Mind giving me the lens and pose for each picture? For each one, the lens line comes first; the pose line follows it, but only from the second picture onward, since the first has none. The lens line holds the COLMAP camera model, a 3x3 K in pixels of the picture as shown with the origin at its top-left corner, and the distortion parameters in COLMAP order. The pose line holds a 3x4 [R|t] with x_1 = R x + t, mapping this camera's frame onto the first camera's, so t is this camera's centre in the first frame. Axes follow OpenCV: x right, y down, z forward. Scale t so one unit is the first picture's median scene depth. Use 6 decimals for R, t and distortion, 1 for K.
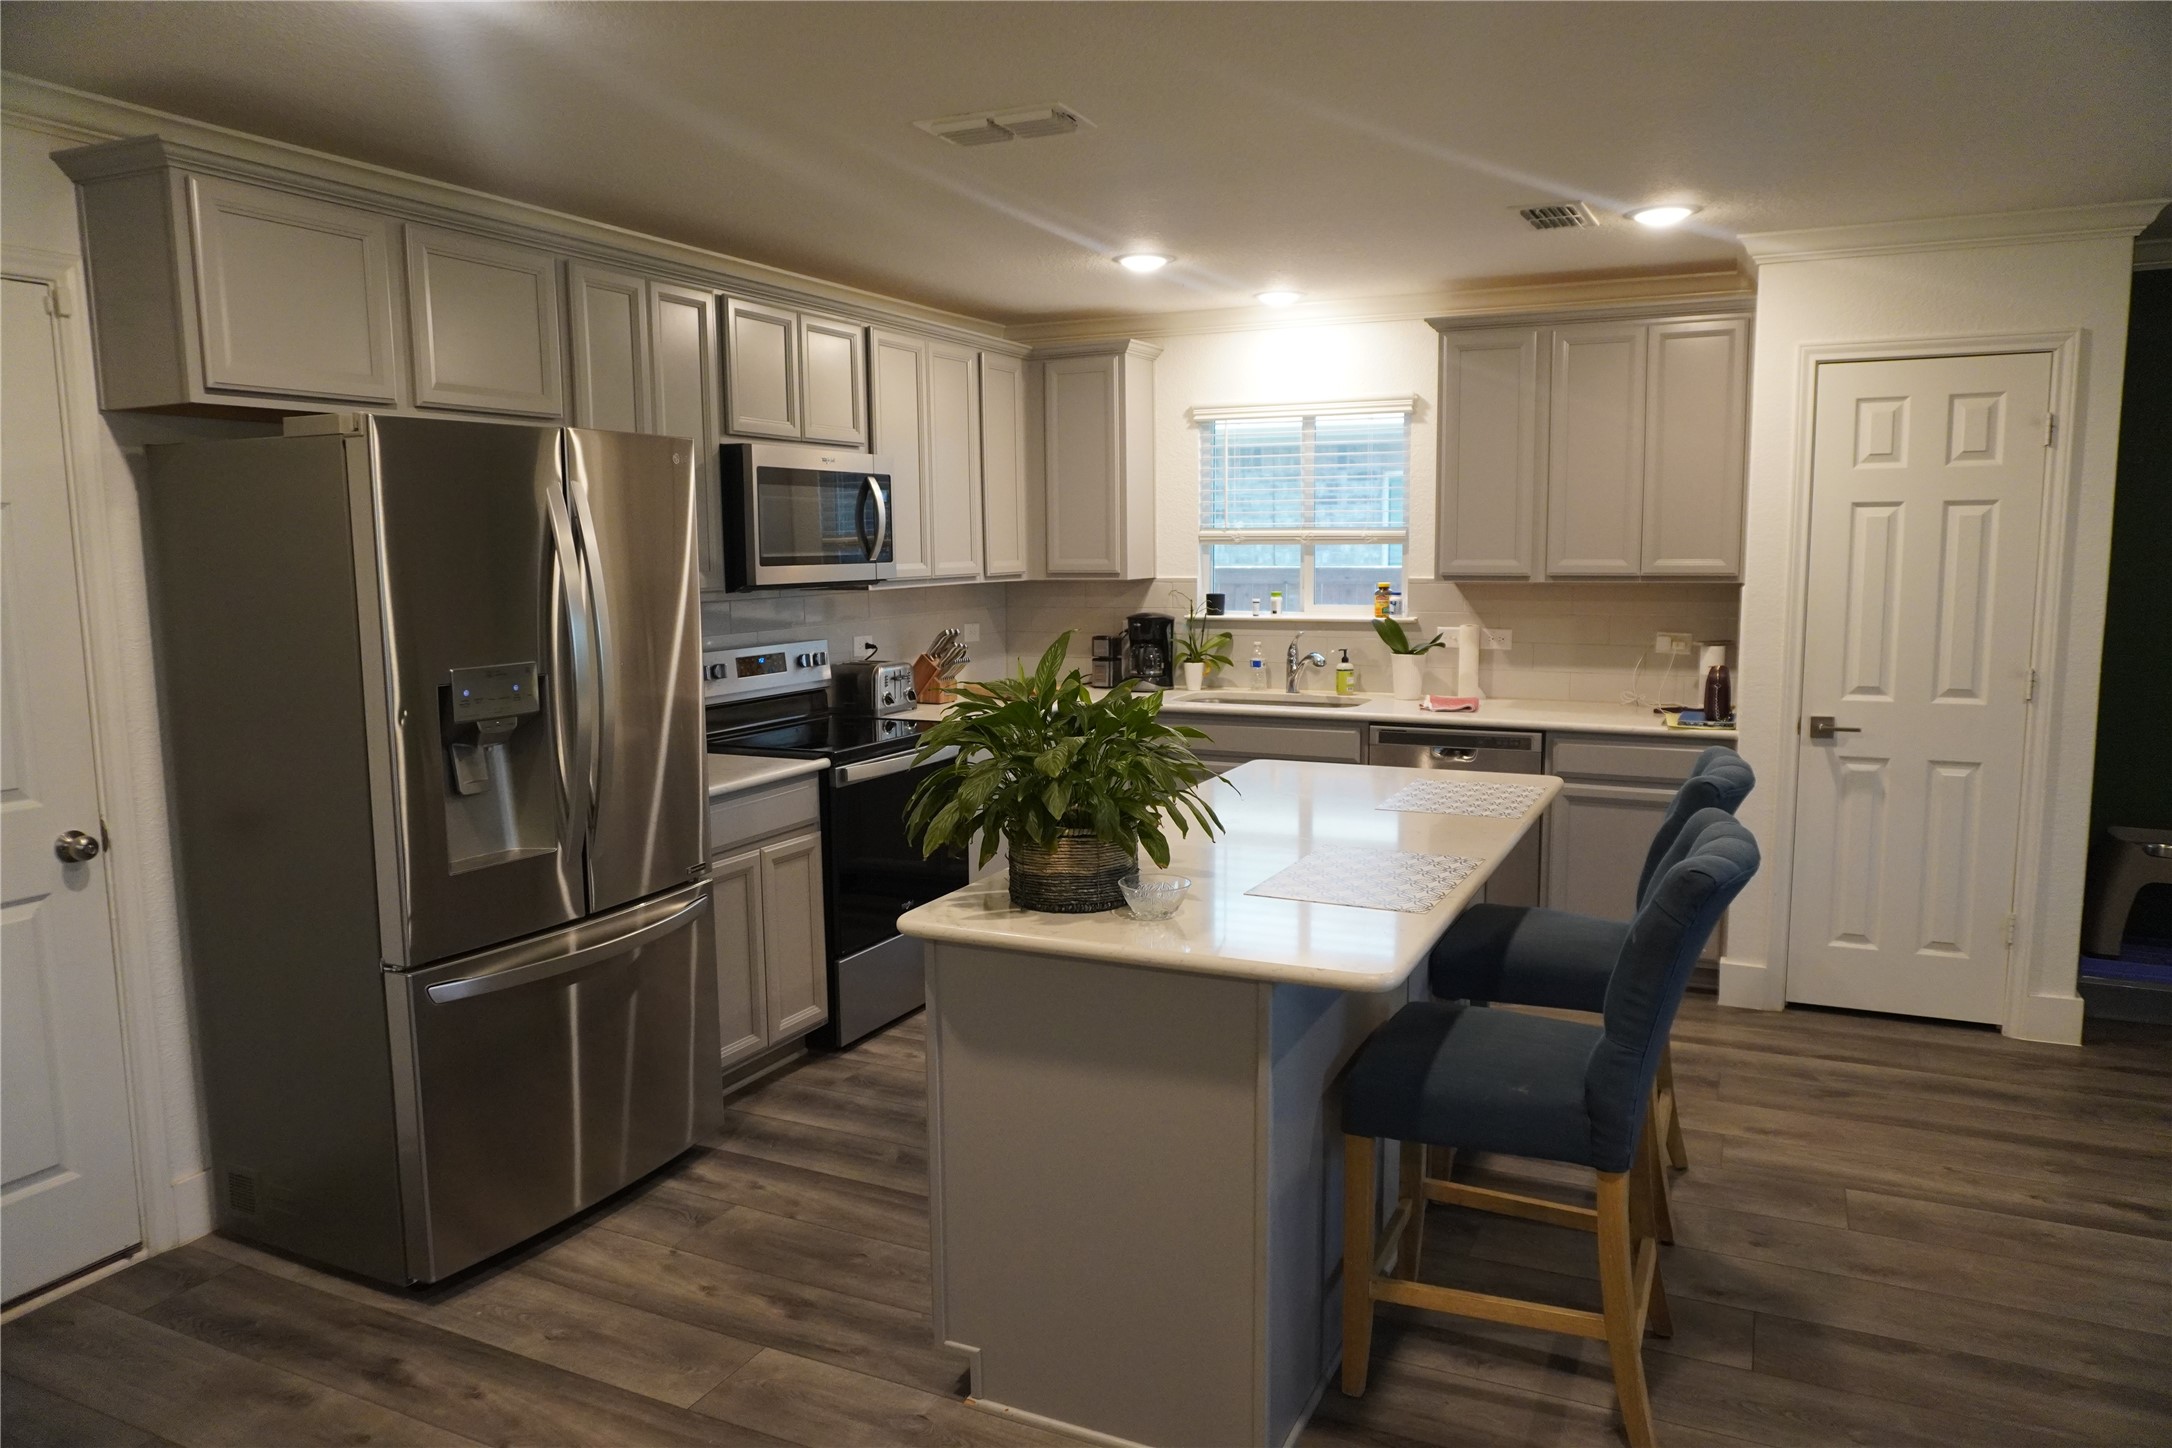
lens RADIAL K [[1455.4, 0, 1082.2], [0, 1455.4, 728.0], [0, 0, 1]] dist [-0.050789, 0.042093]
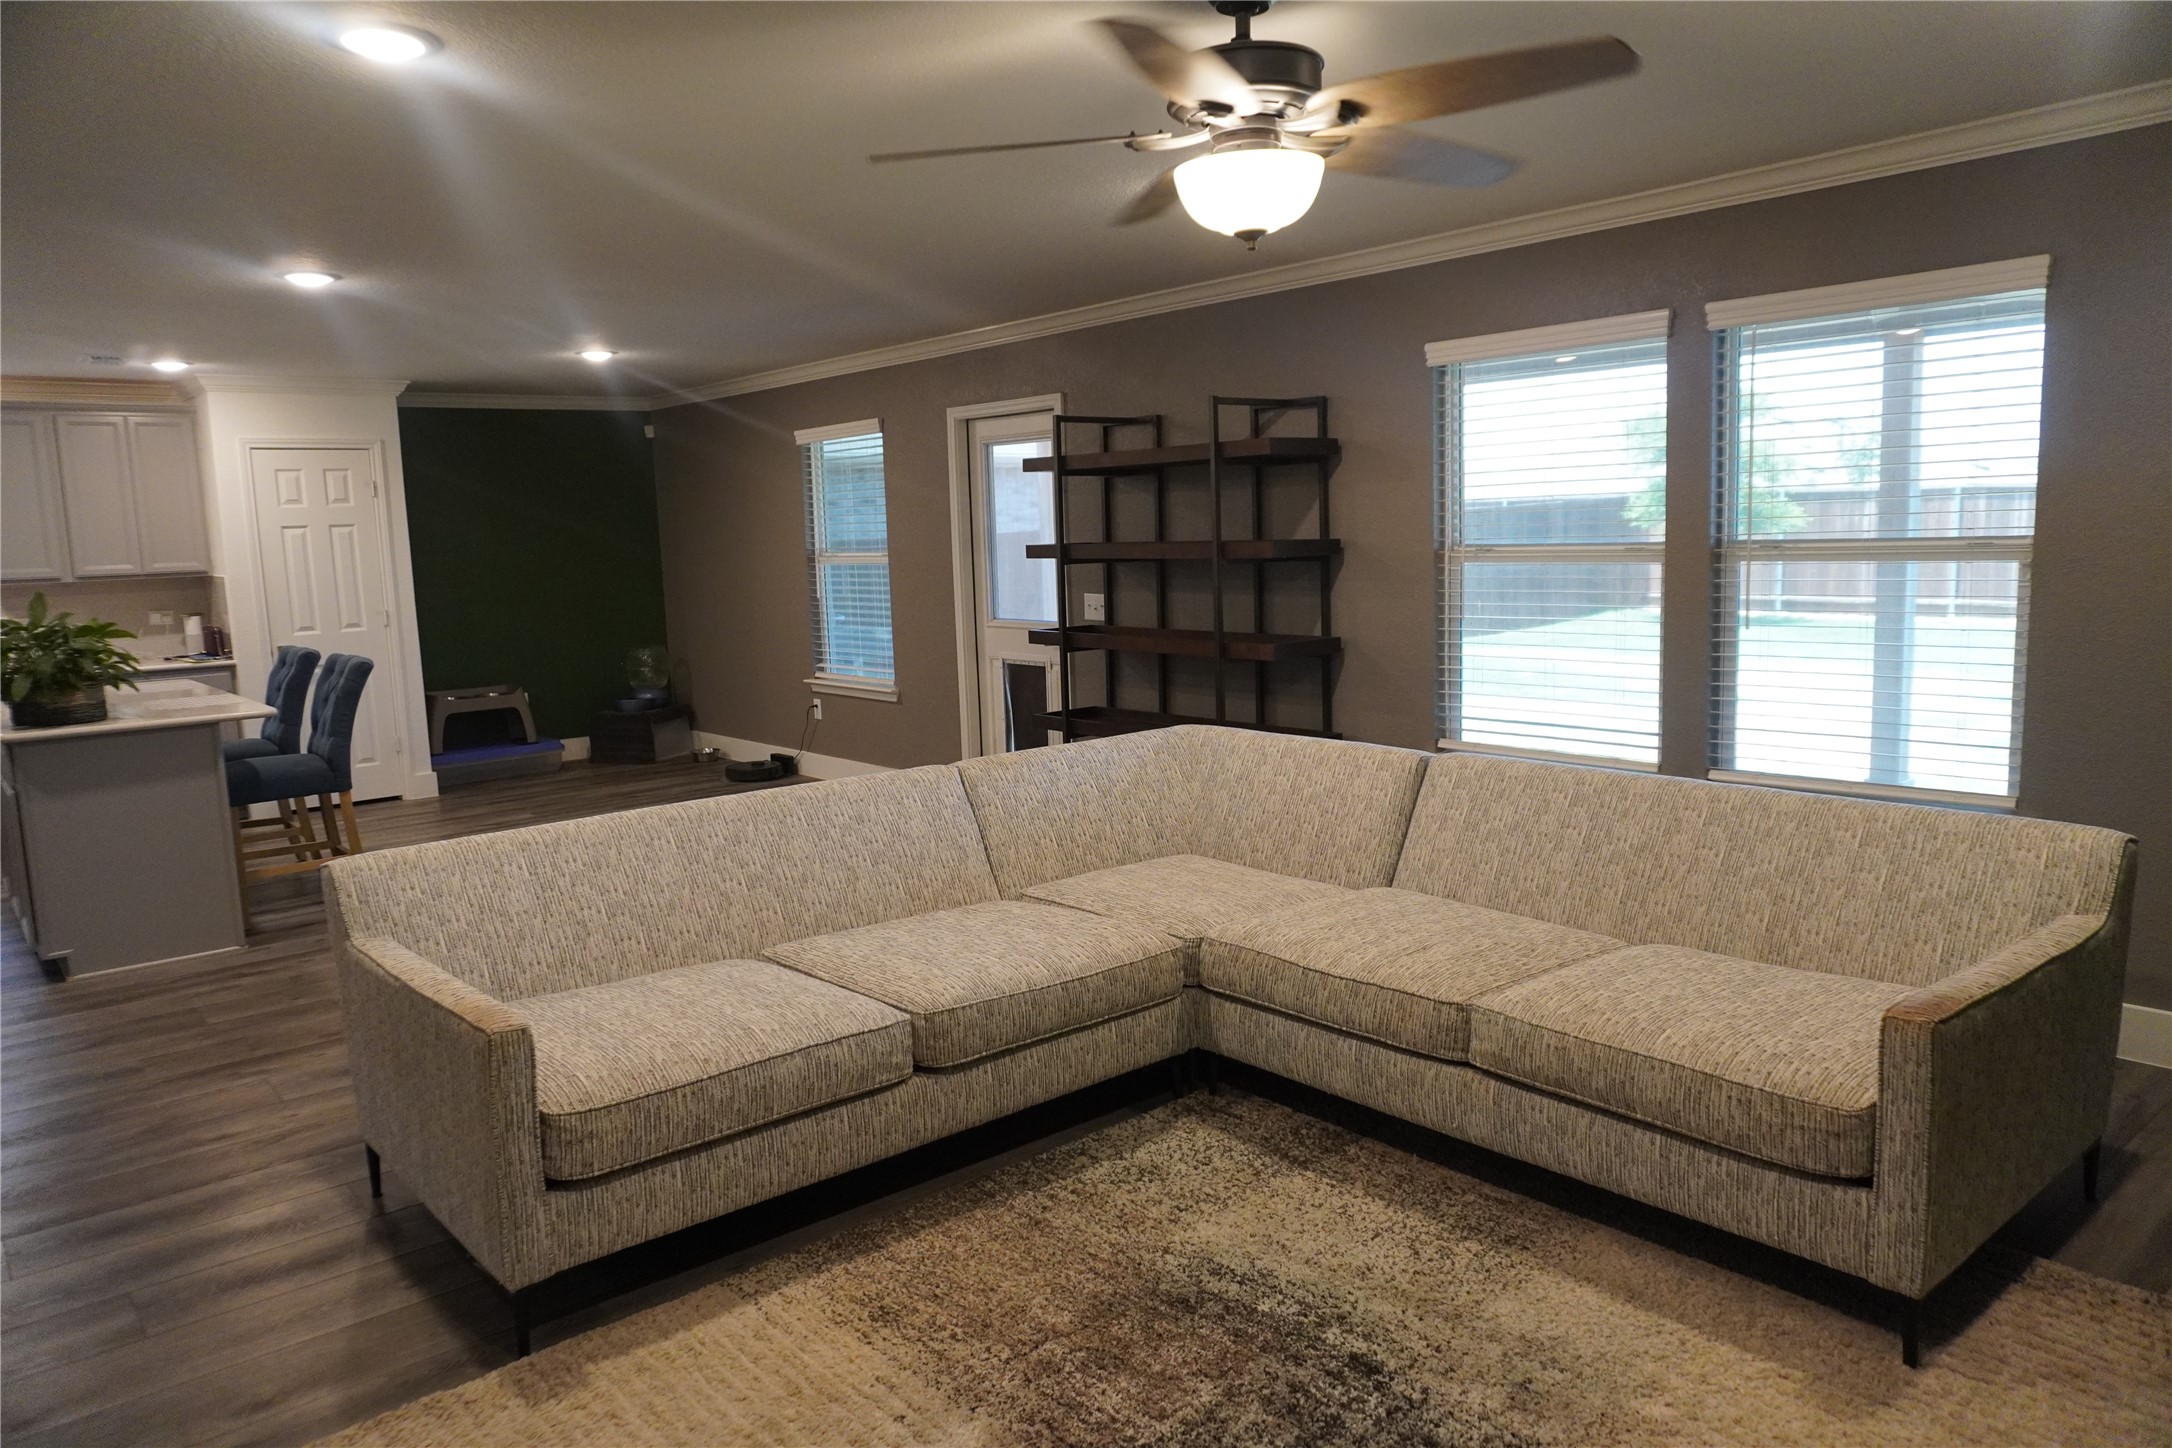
lens RADIAL K [[1455.4, 0, 1082.2], [0, 1455.4, 728.0], [0, 0, 1]] dist [-0.050789, 0.042093]
pose [[0.413124, -0.130858, 0.901224, -0.655106], [0.145507, 0.986393, 0.076524, 0.093975], [-0.898975, 0.099521, 0.426543, -0.601837]]
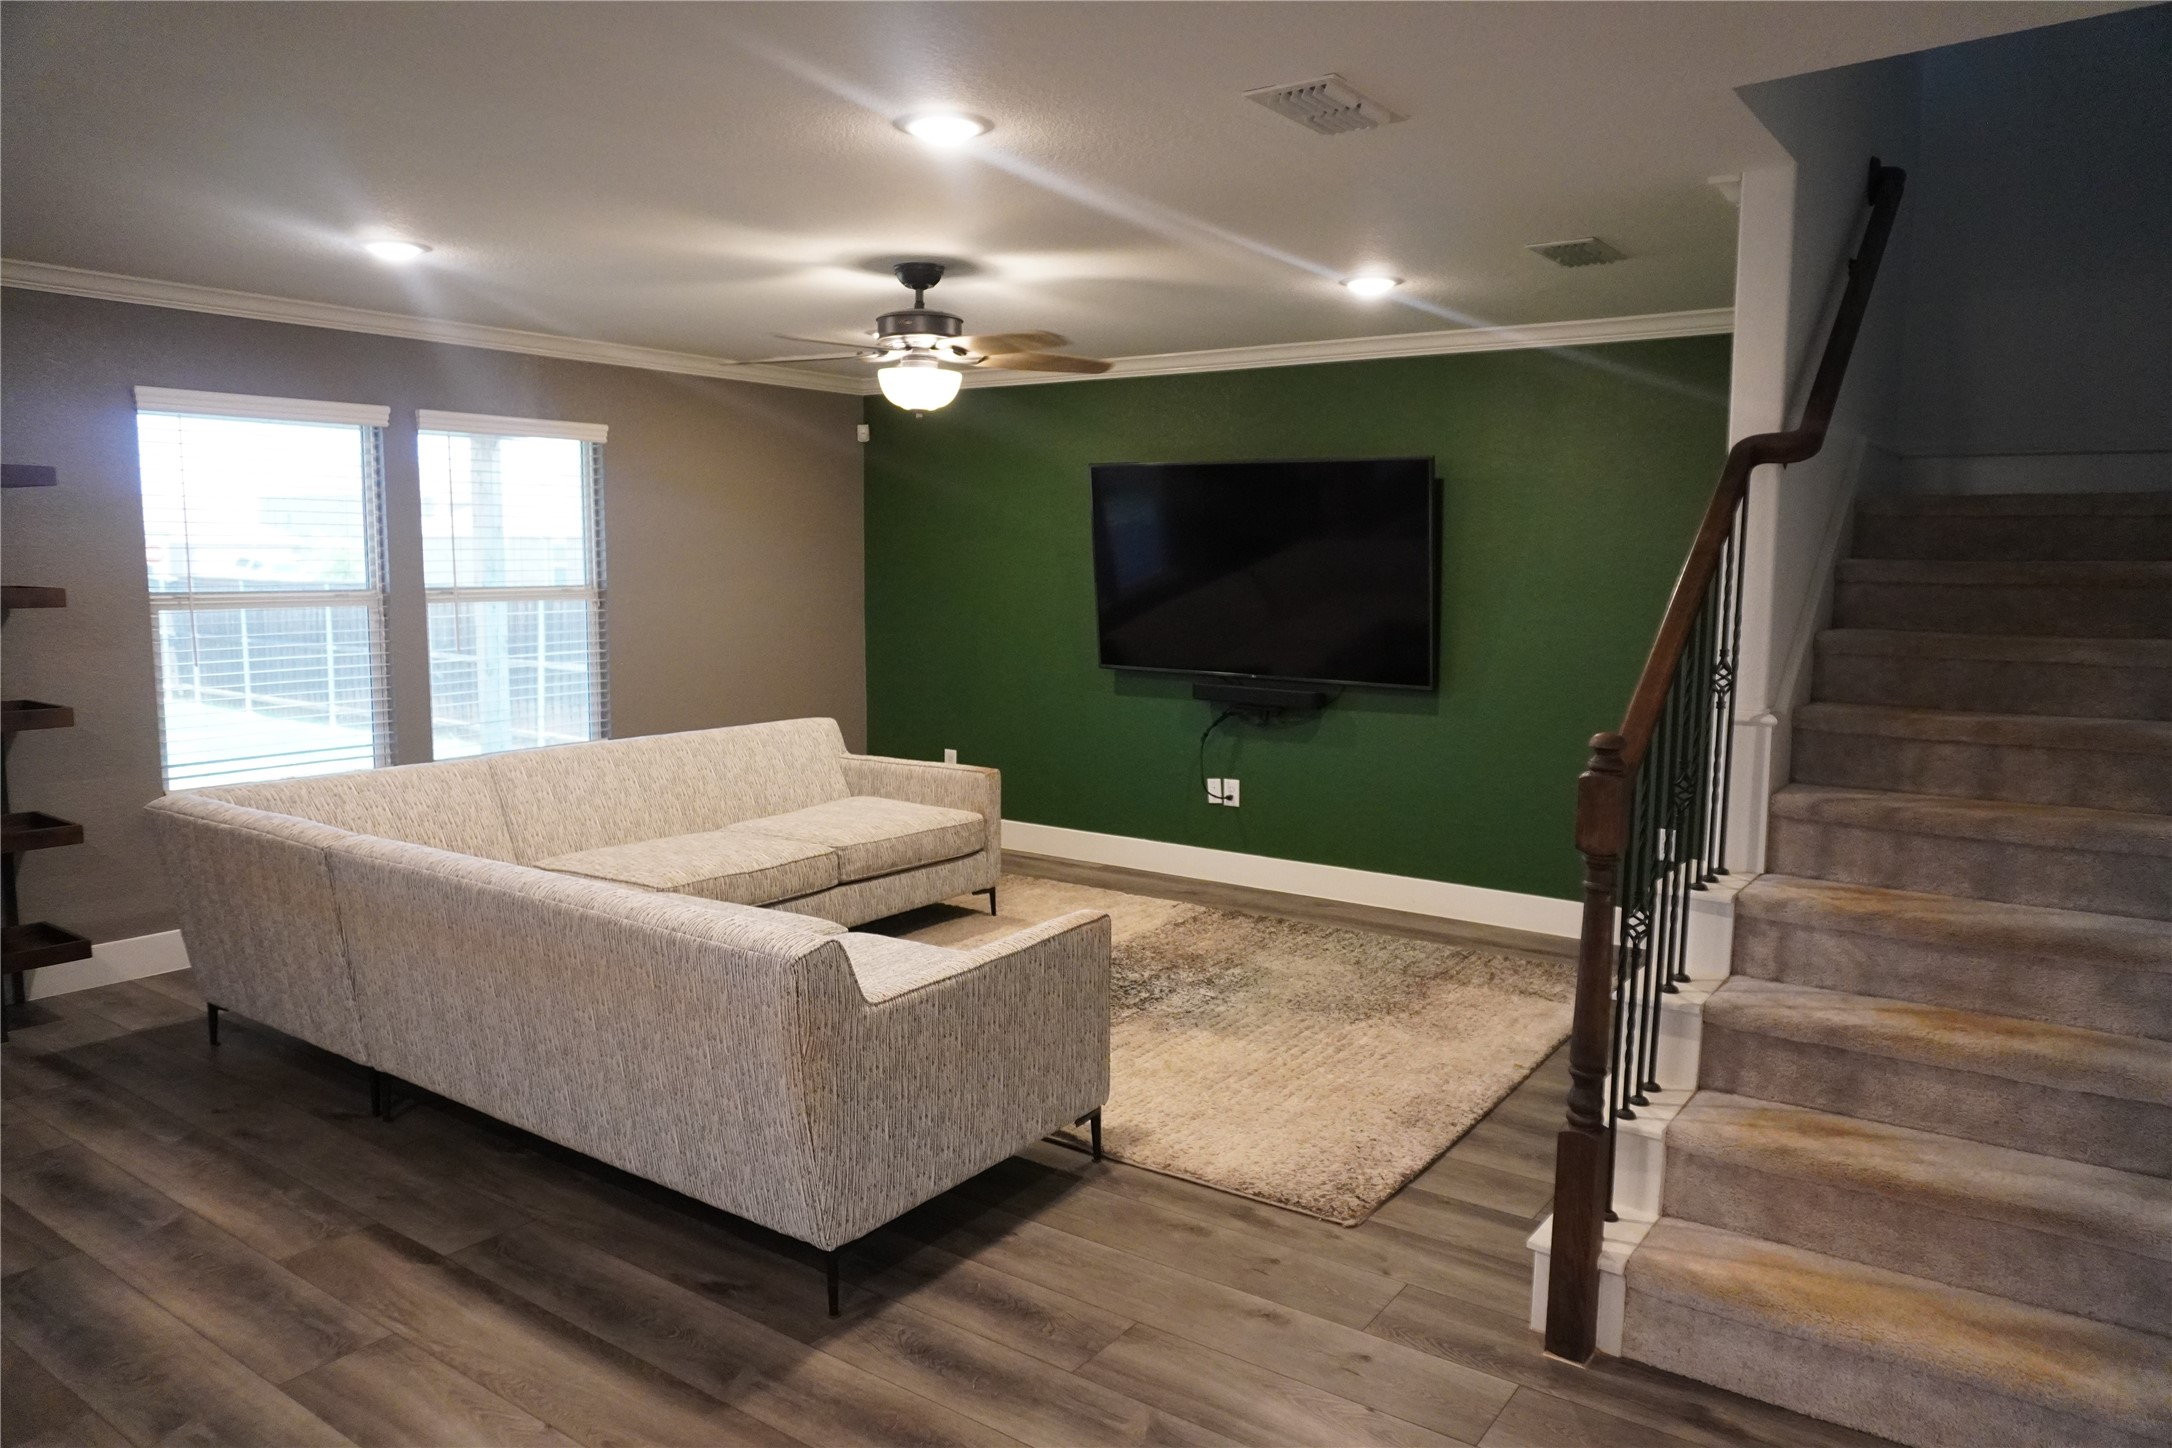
lens RADIAL K [[1462.3, 0, 1090.8], [0, 1462.3, 710.3], [0, 0, 1]] dist [-0.049809, 0.043405]
pose [[-0.983972, -0.021771, 0.176987, -0.413116], [0.020069, 0.972693, 0.231225, -0.066635], [-0.177188, 0.231071, -0.956666, 0.516565]]
